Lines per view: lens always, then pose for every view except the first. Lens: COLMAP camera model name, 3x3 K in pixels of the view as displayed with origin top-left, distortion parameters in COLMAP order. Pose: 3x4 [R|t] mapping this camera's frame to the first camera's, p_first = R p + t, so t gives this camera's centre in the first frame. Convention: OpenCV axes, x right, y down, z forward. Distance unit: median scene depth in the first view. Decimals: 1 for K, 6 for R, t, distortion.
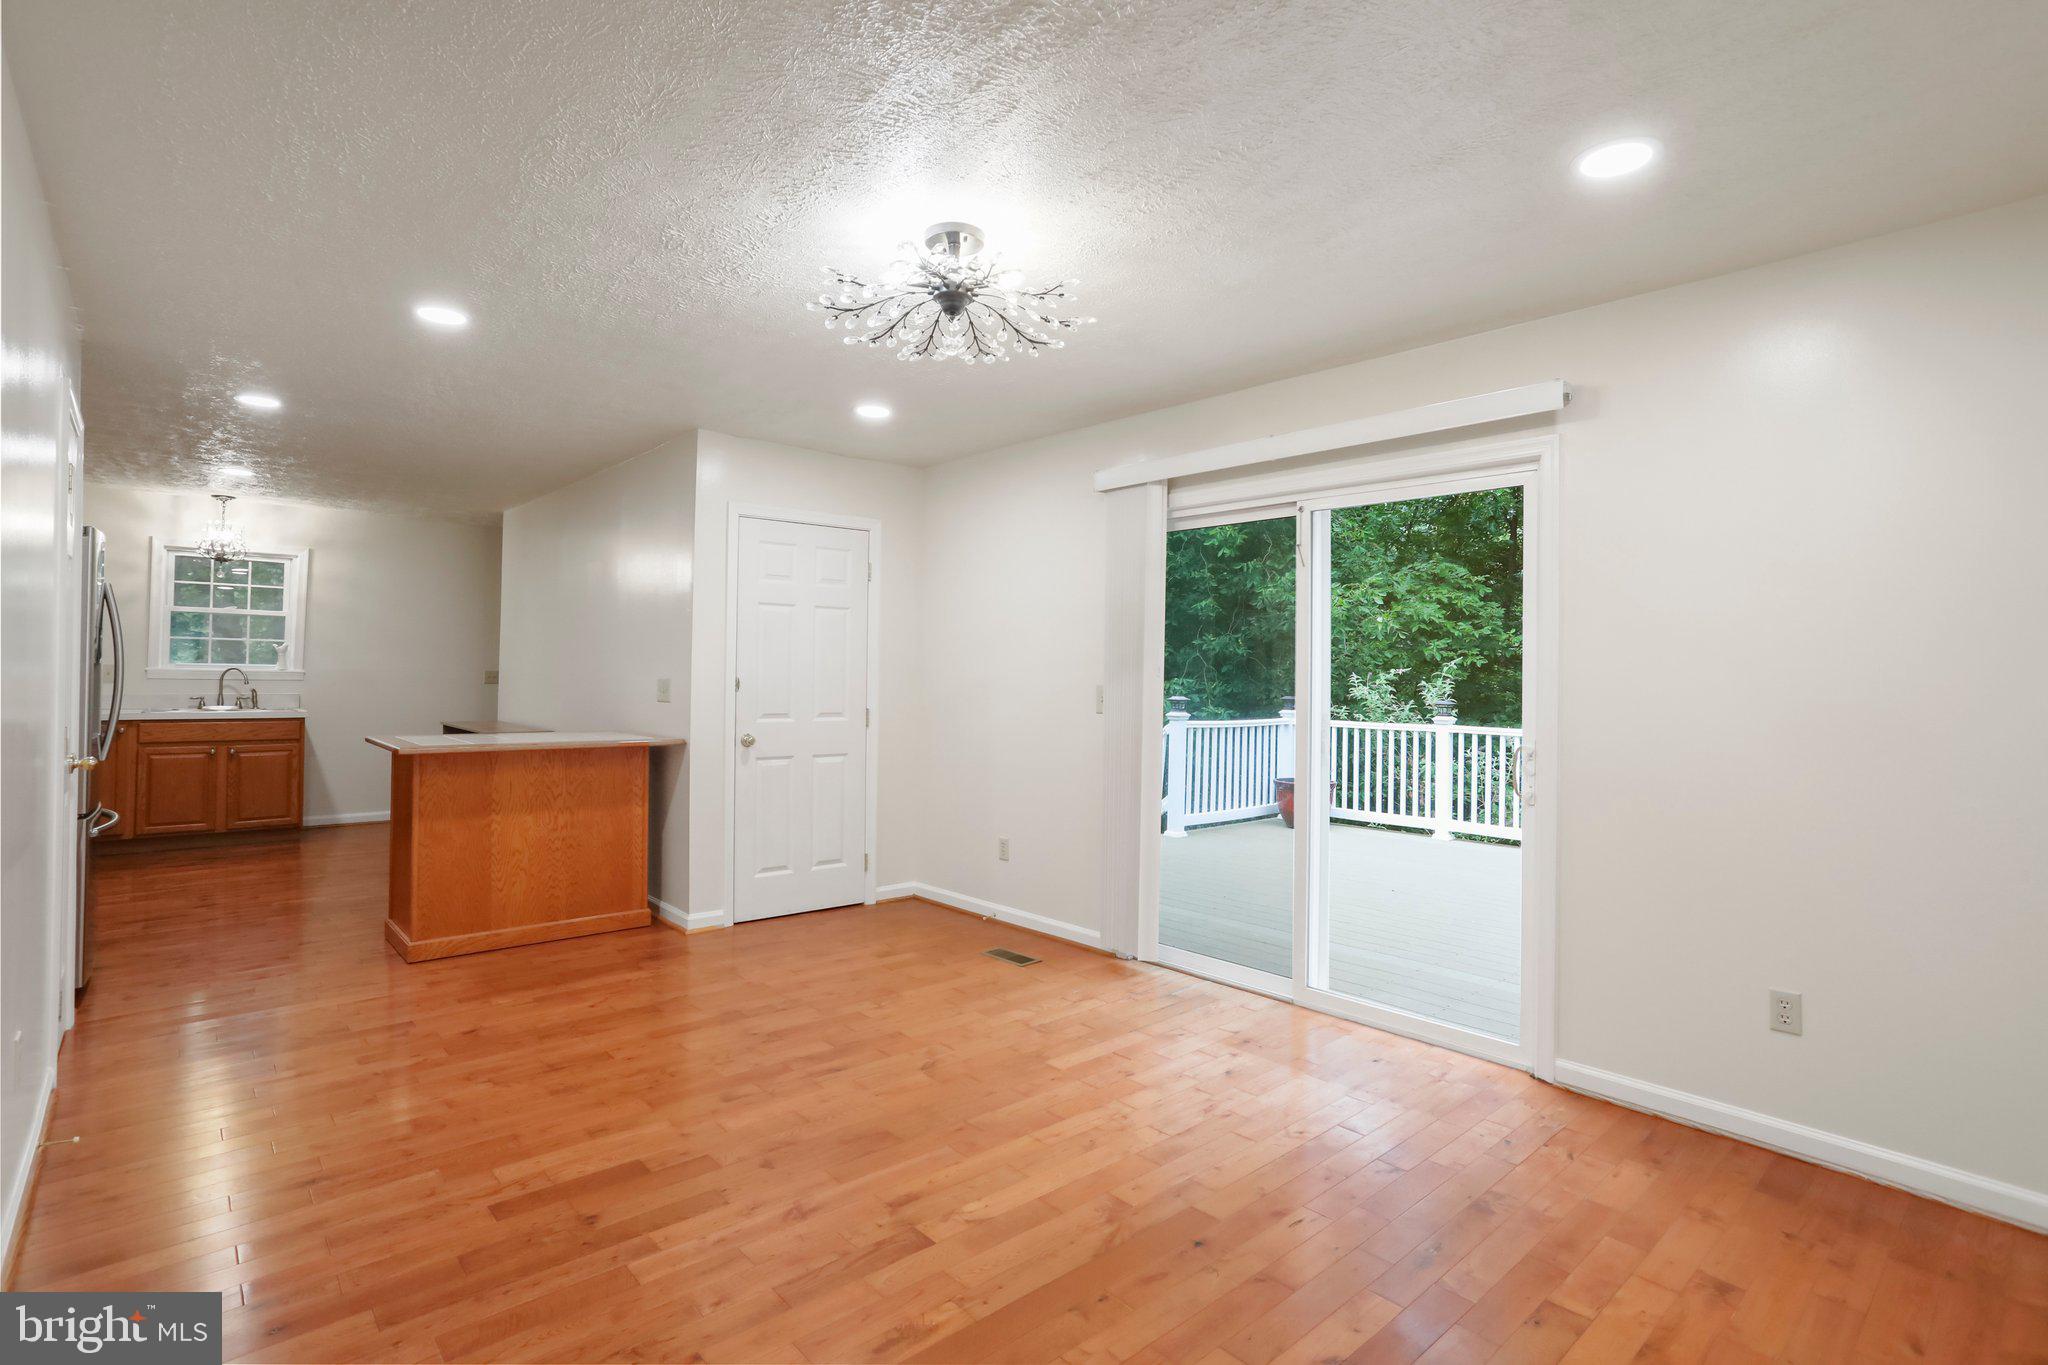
lens RADIAL K [[994.9, 0, 1026.2], [0, 994.9, 663.6], [0, 0, 1]] dist [-0.052029, 0.027723]
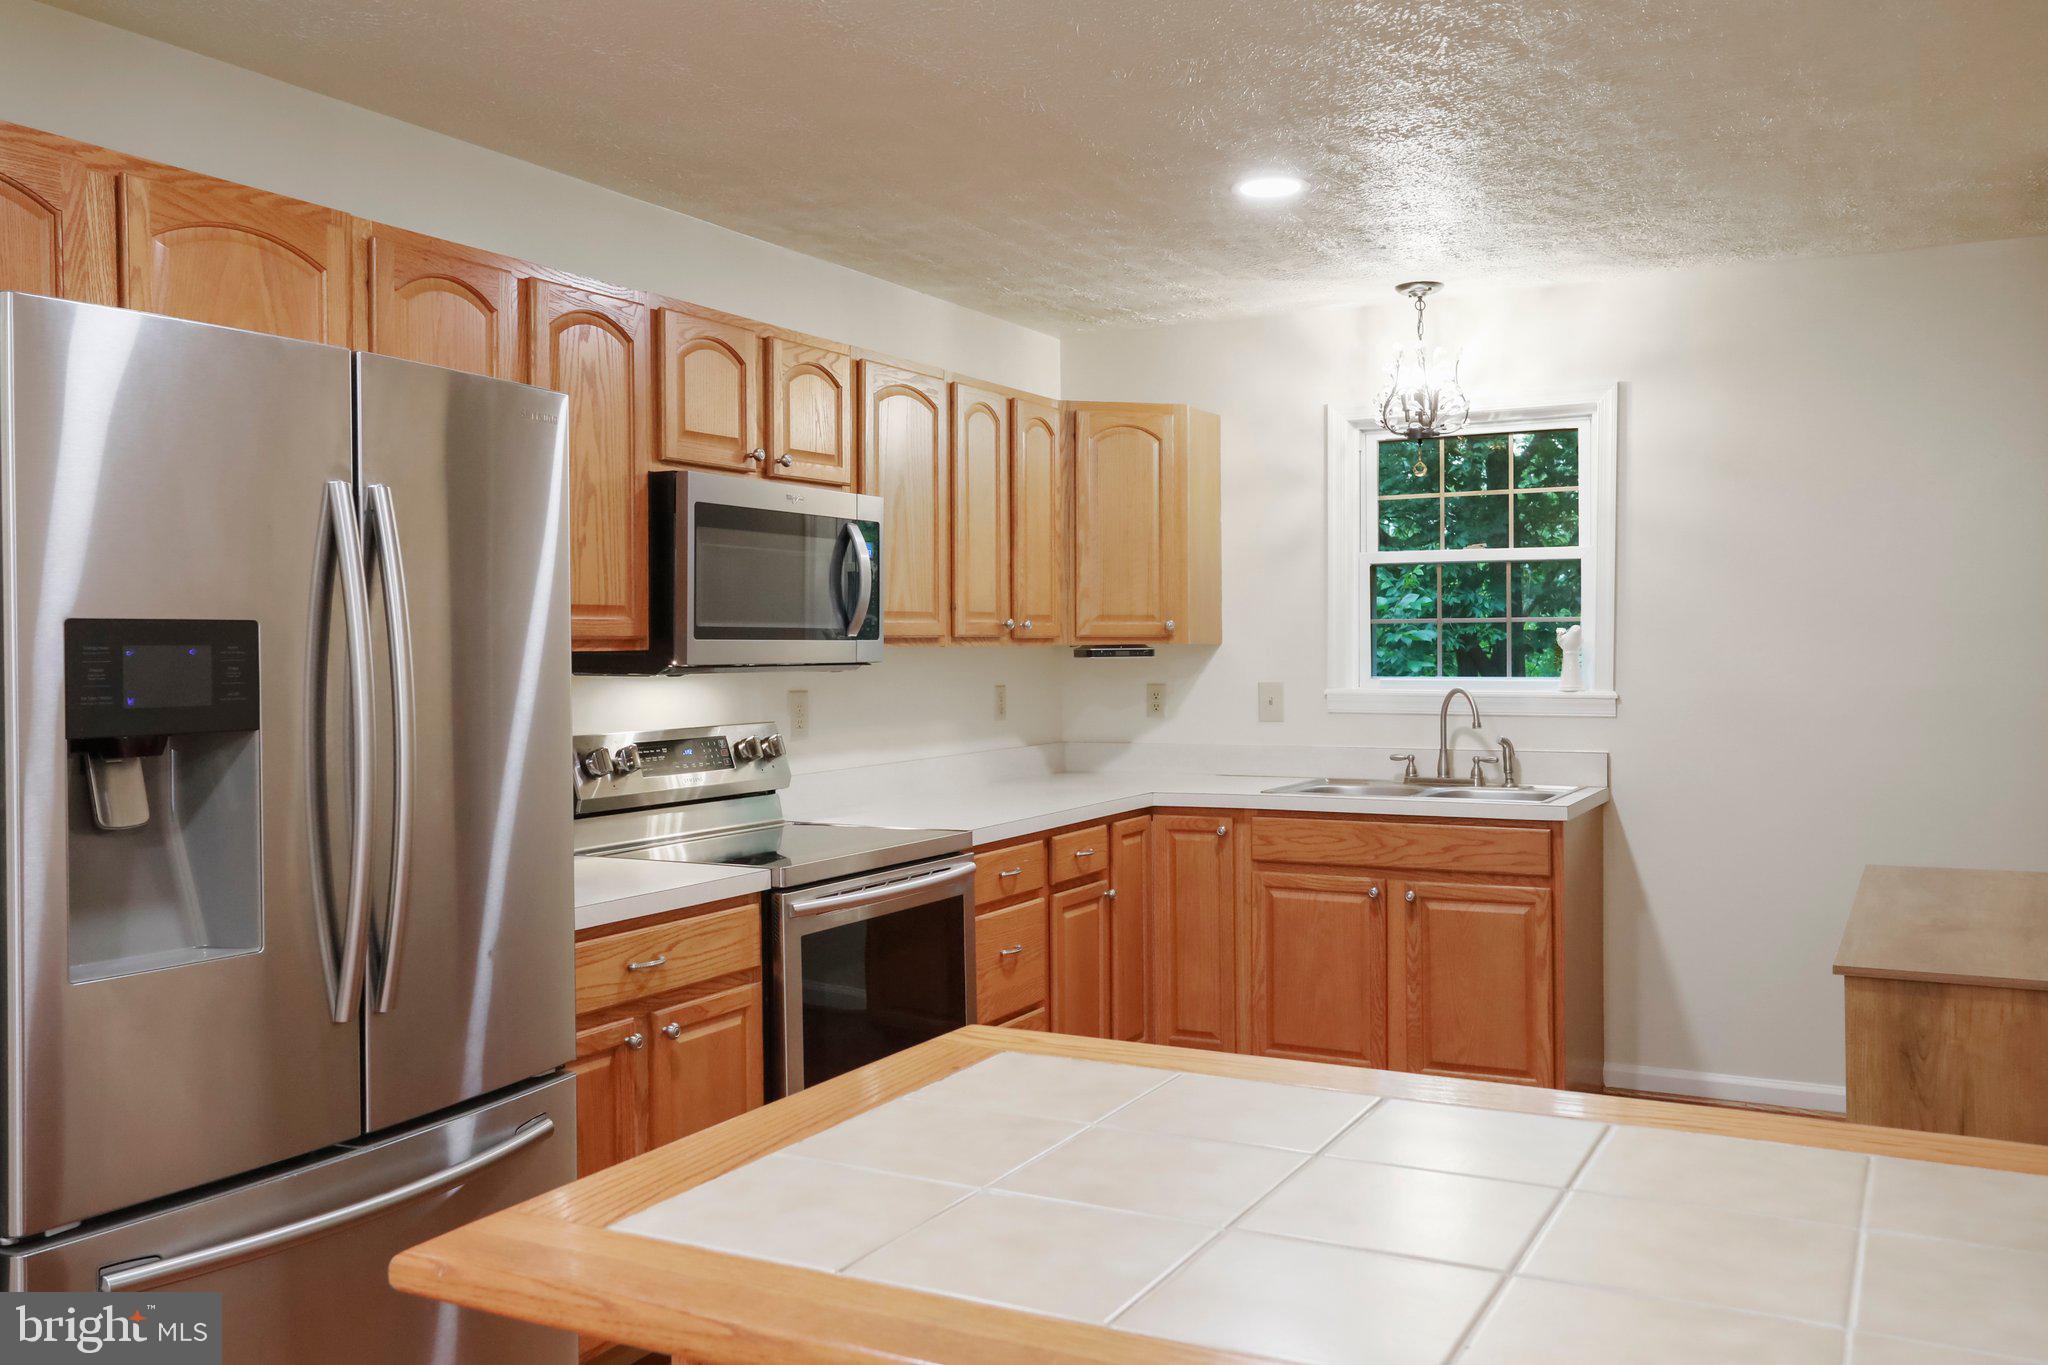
lens RADIAL K [[1704.1, 0, 1024.0], [0, 1704.1, 682.5], [0, 0, 1]] dist [-0.014979, -0.002707]
pose [[0.338426, -0.001761, -0.940991, -0.267070], [0.023279, 0.999708, 0.006502, -0.010910], [0.940705, -0.024106, 0.338368, 0.827296]]
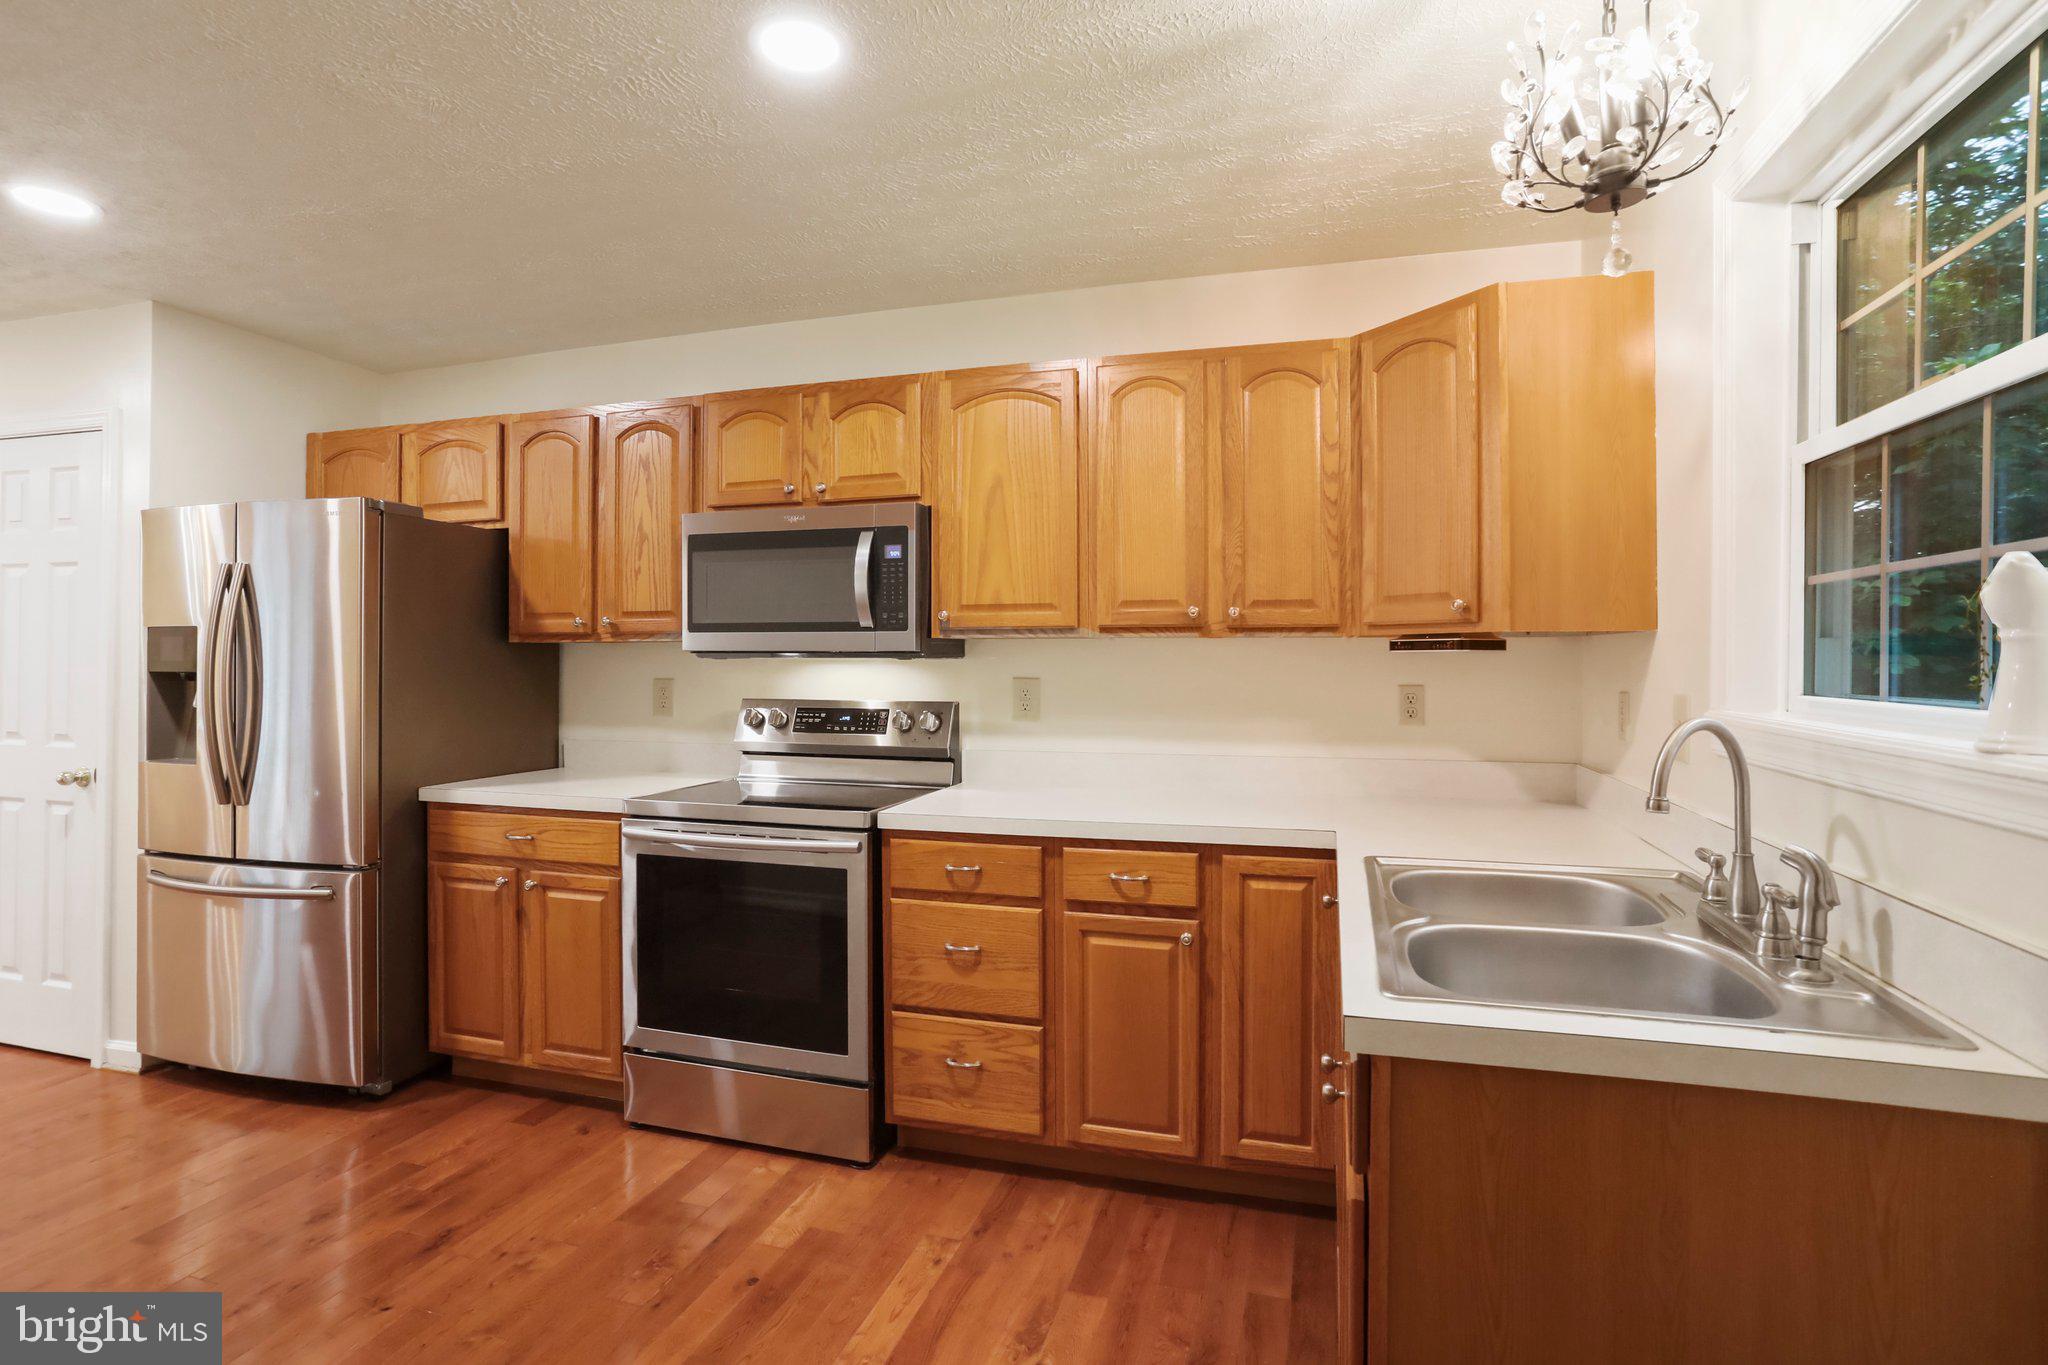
lens RADIAL K [[994.9, 0, 1026.2], [0, 994.9, 663.6], [0, 0, 1]] dist [-0.052029, 0.027723]
pose [[-0.851192, -0.013728, -0.524675, -0.873920], [-0.010836, 0.999904, -0.008582, -0.006243], [0.524743, -0.001619, -0.851259, 1.574638]]
